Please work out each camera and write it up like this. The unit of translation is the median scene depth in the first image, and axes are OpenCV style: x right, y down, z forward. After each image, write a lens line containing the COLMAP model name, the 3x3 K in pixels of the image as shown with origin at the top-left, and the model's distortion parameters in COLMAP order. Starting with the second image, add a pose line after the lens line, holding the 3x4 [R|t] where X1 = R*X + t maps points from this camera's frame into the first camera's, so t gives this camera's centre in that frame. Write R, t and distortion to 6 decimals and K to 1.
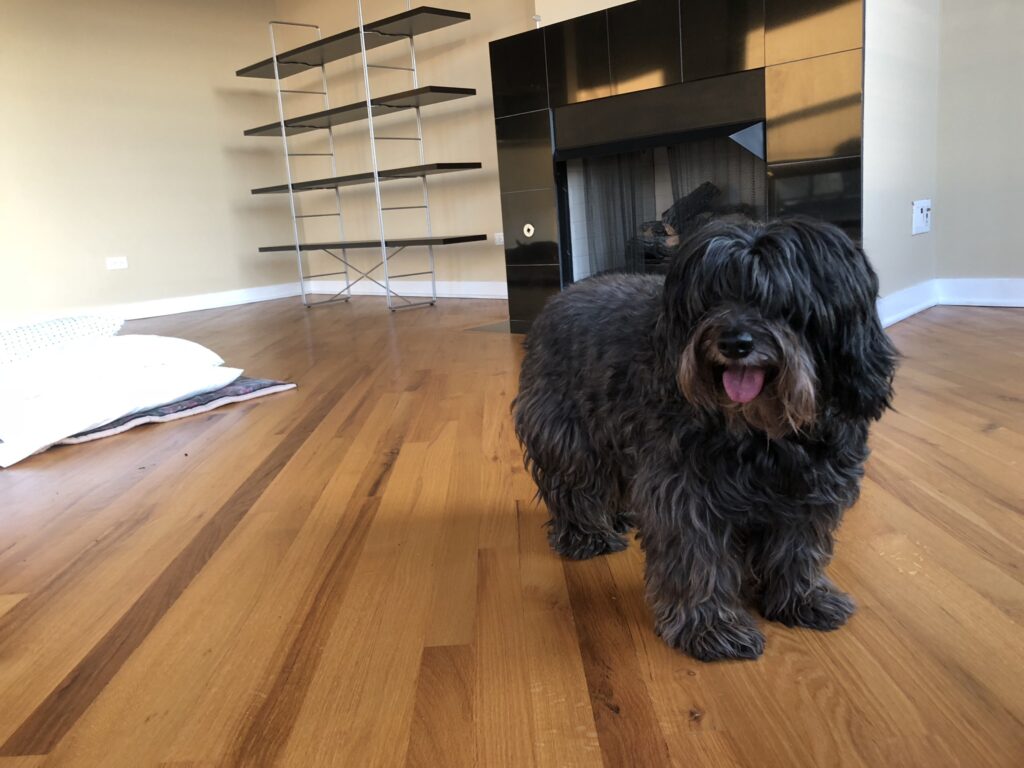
lens RADIAL K [[842.2, 0, 507.9], [0, 842.2, 375.5], [0, 0, 1]] dist [0.038601, -0.055107]
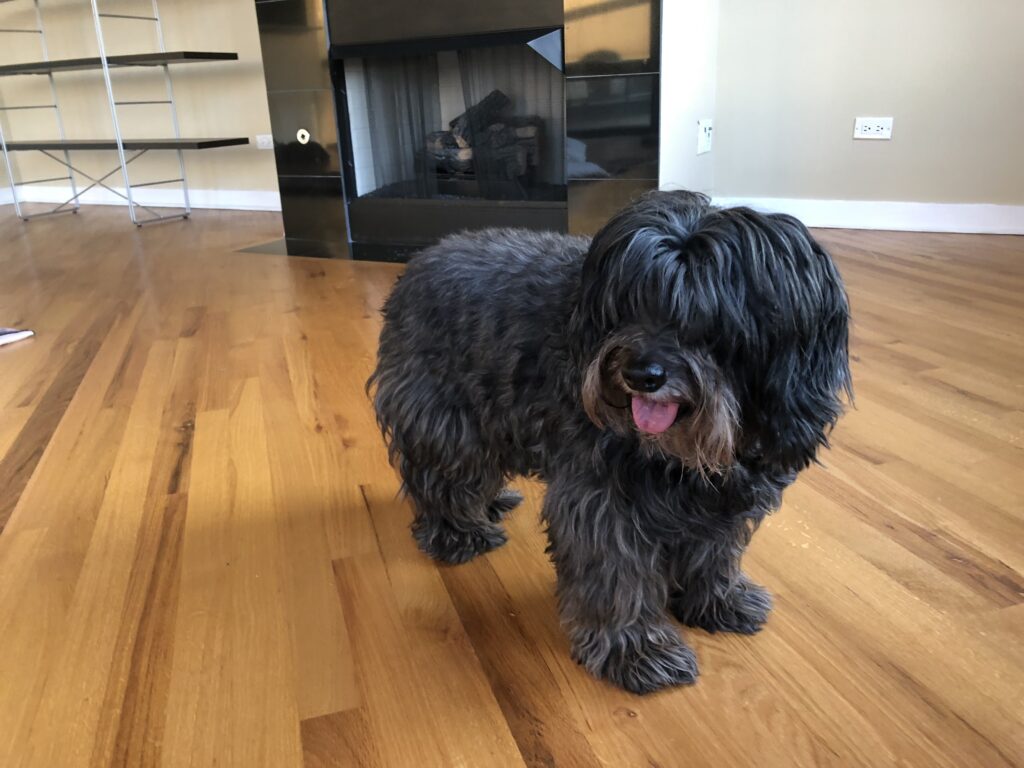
lens RADIAL K [[838.8, 0, 515.5], [0, 838.8, 378.7], [0, 0, 1]] dist [0.003729, 0.006751]
pose [[0.954598, -0.058330, 0.292129, -0.081959], [0.021677, 0.991644, 0.127170, -0.065258], [-0.297106, -0.115064, 0.947886, 0.159524]]
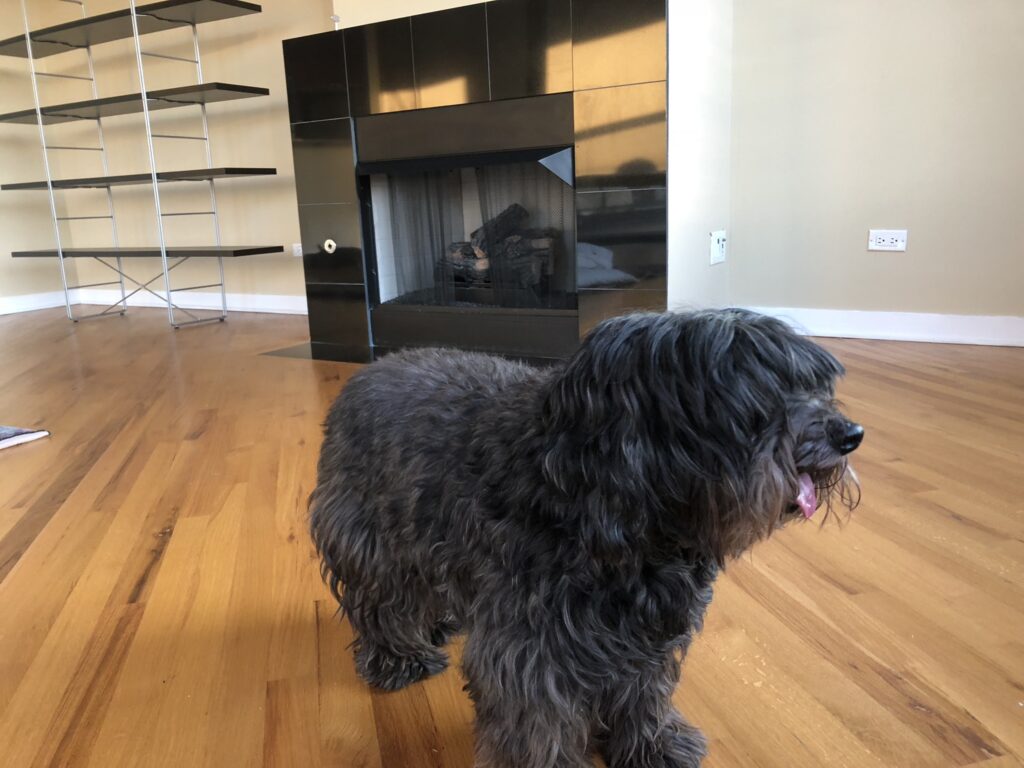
lens RADIAL K [[829.7, 0, 512.0], [0, 829.7, 384.0], [0, 0, 1]] dist [0.010790, 0.002376]
pose [[0.972230, -0.012457, 0.233698, 0.009674], [0.008622, 0.999811, 0.017424, -0.083627], [-0.233871, -0.014925, 0.972153, 0.145854]]
